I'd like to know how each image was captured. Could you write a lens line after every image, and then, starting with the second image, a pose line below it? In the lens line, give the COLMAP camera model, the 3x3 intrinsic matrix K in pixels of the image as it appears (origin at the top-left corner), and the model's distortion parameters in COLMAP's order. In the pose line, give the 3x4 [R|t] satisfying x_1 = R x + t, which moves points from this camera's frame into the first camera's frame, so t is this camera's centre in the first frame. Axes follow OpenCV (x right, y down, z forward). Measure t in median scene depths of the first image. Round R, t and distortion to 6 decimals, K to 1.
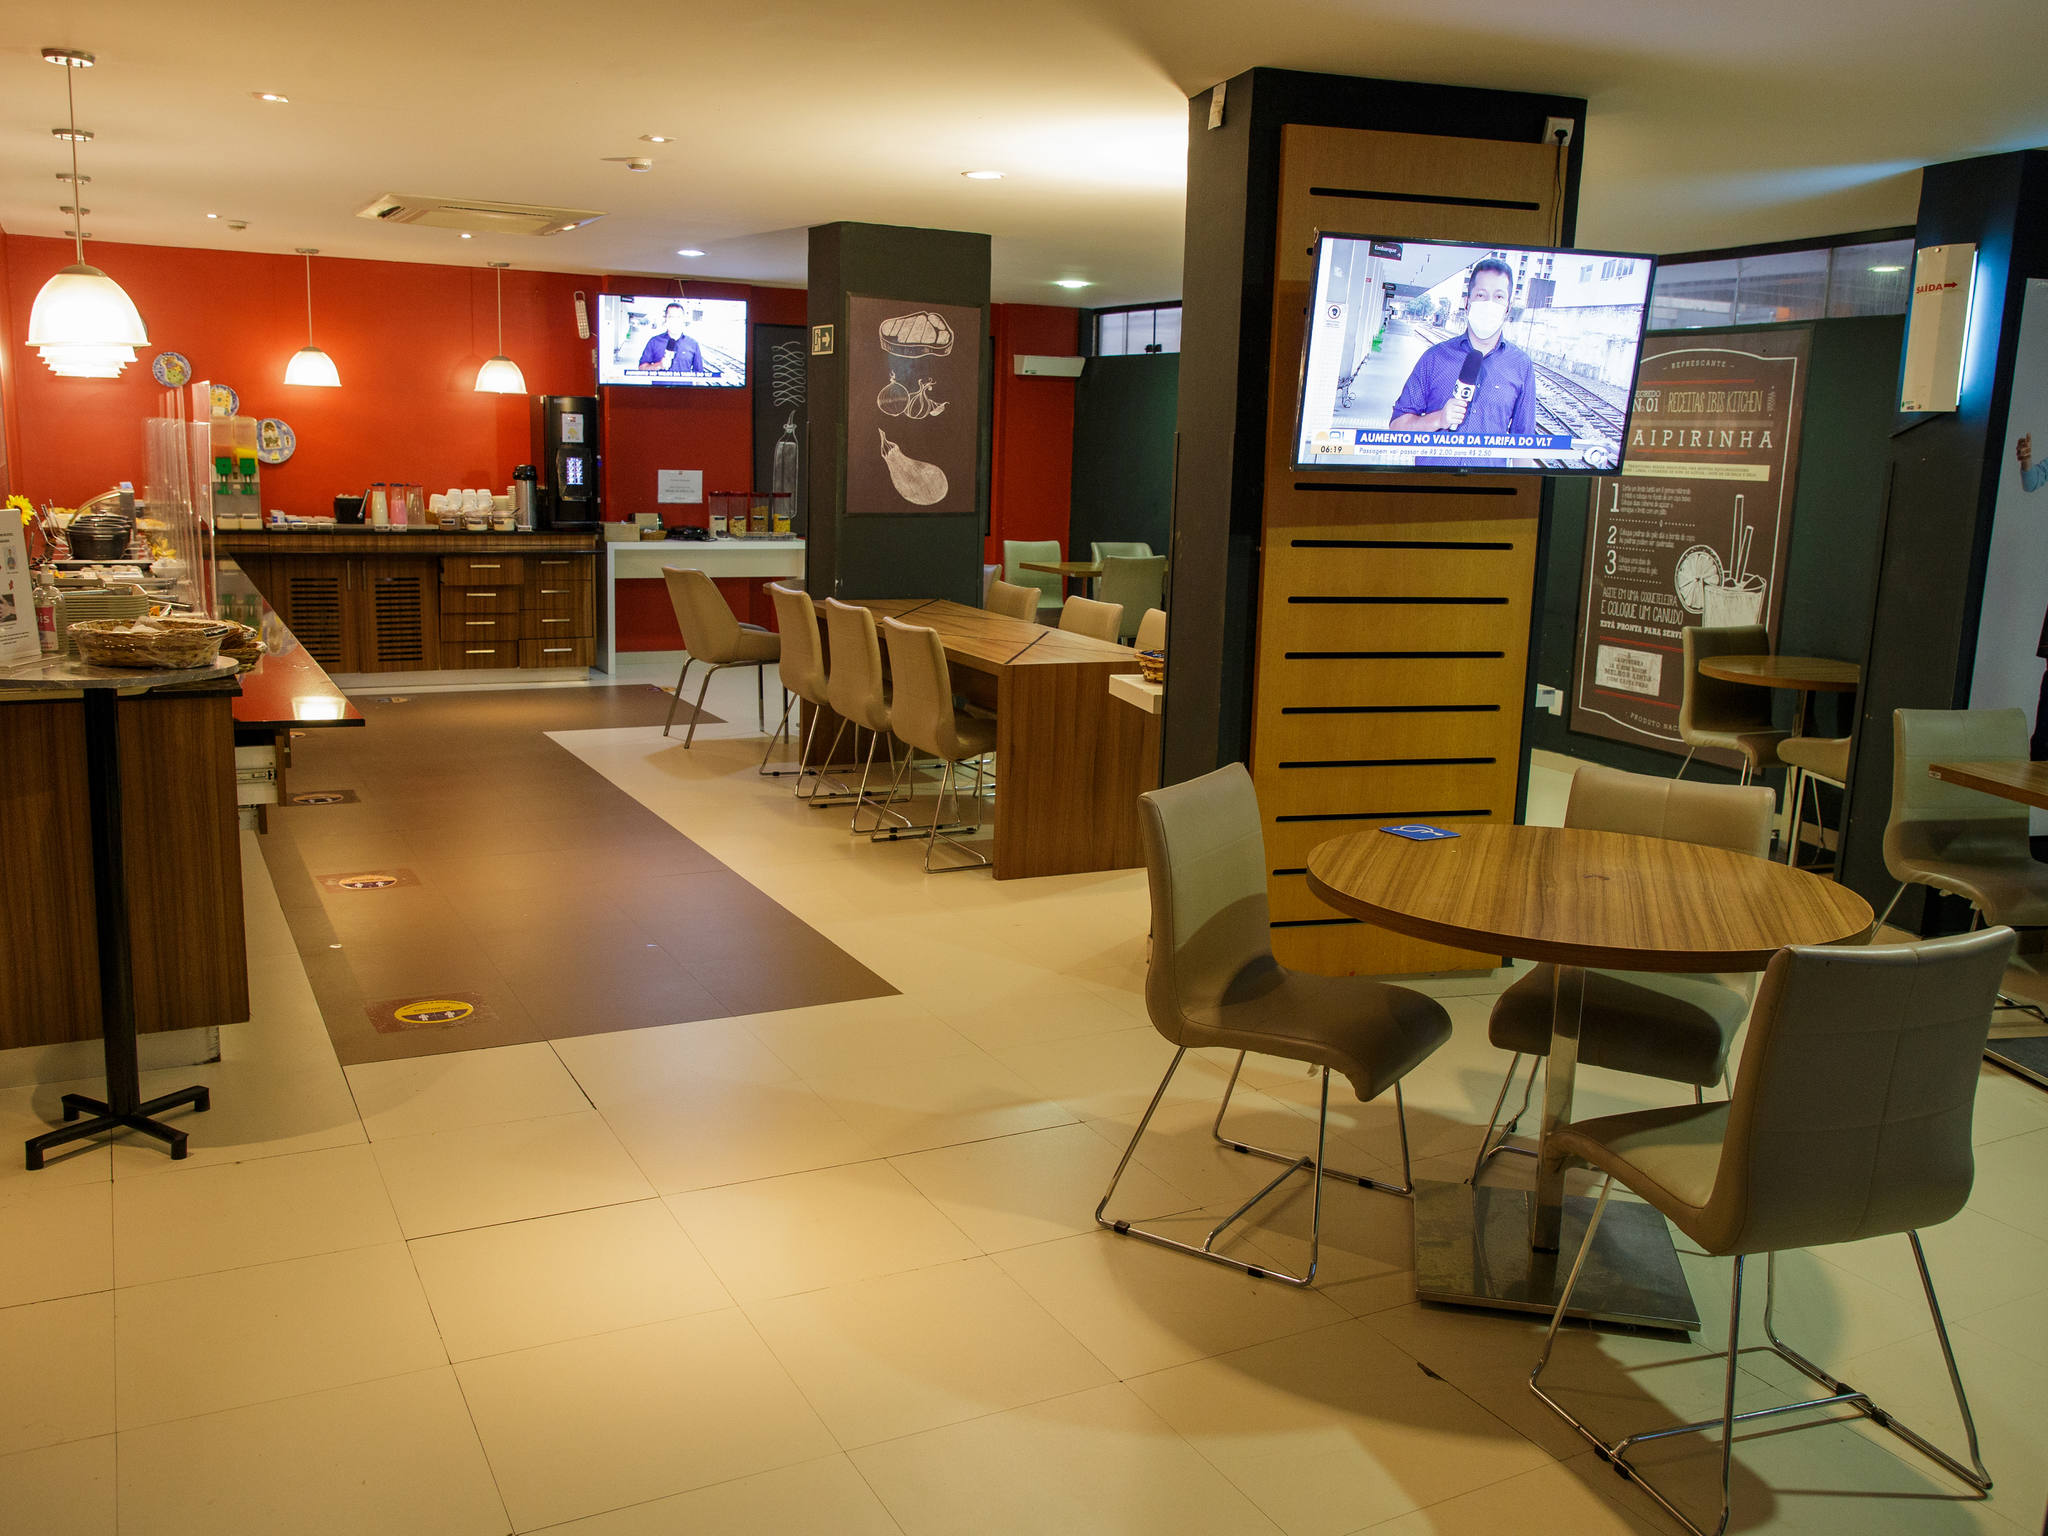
lens RADIAL K [[1610.2, 0, 1026.6], [0, 1610.2, 763.3], [0, 0, 1]] dist [-0.052539, 0.029242]
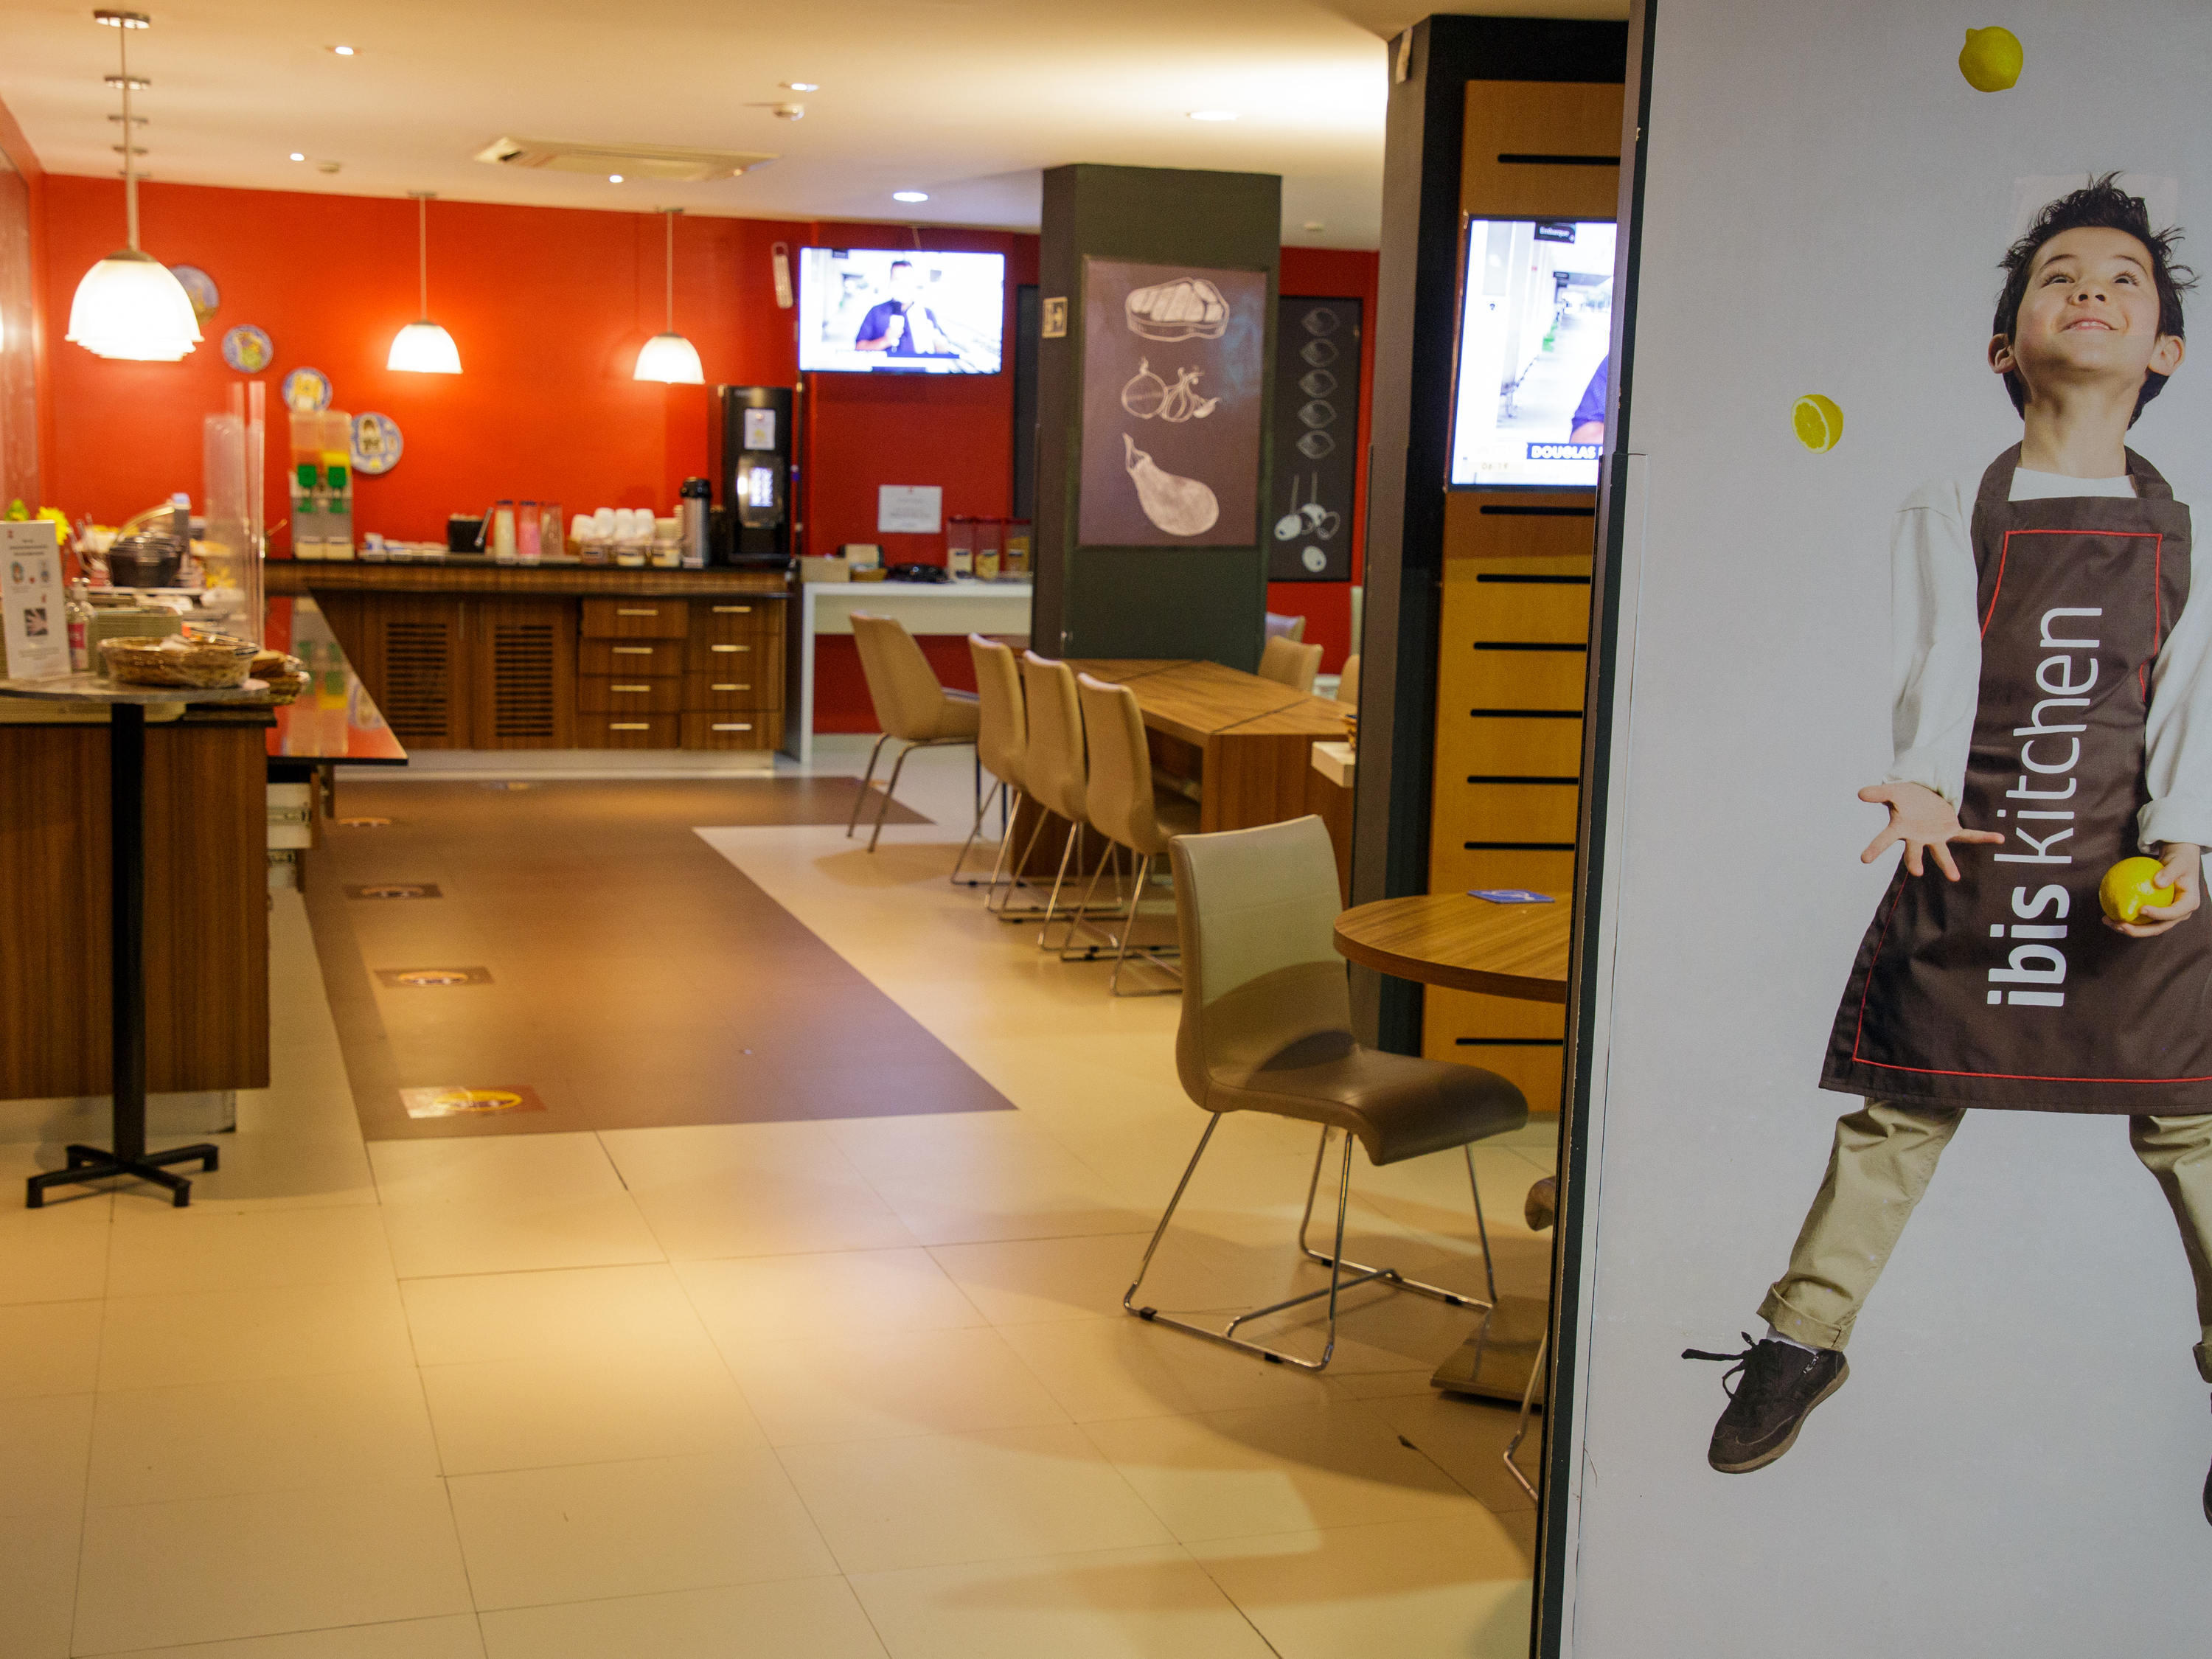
lens RADIAL K [[2476.3, 0, 1108.8], [0, 2476.3, 825.1], [0, 0, 1]] dist [0.048578, 0.000000]
pose [[0.986936, 0.023757, -0.159352, 0.118493], [-0.030878, 0.998625, -0.042358, 0.033395], [0.158126, 0.046725, 0.986313, -0.190242]]
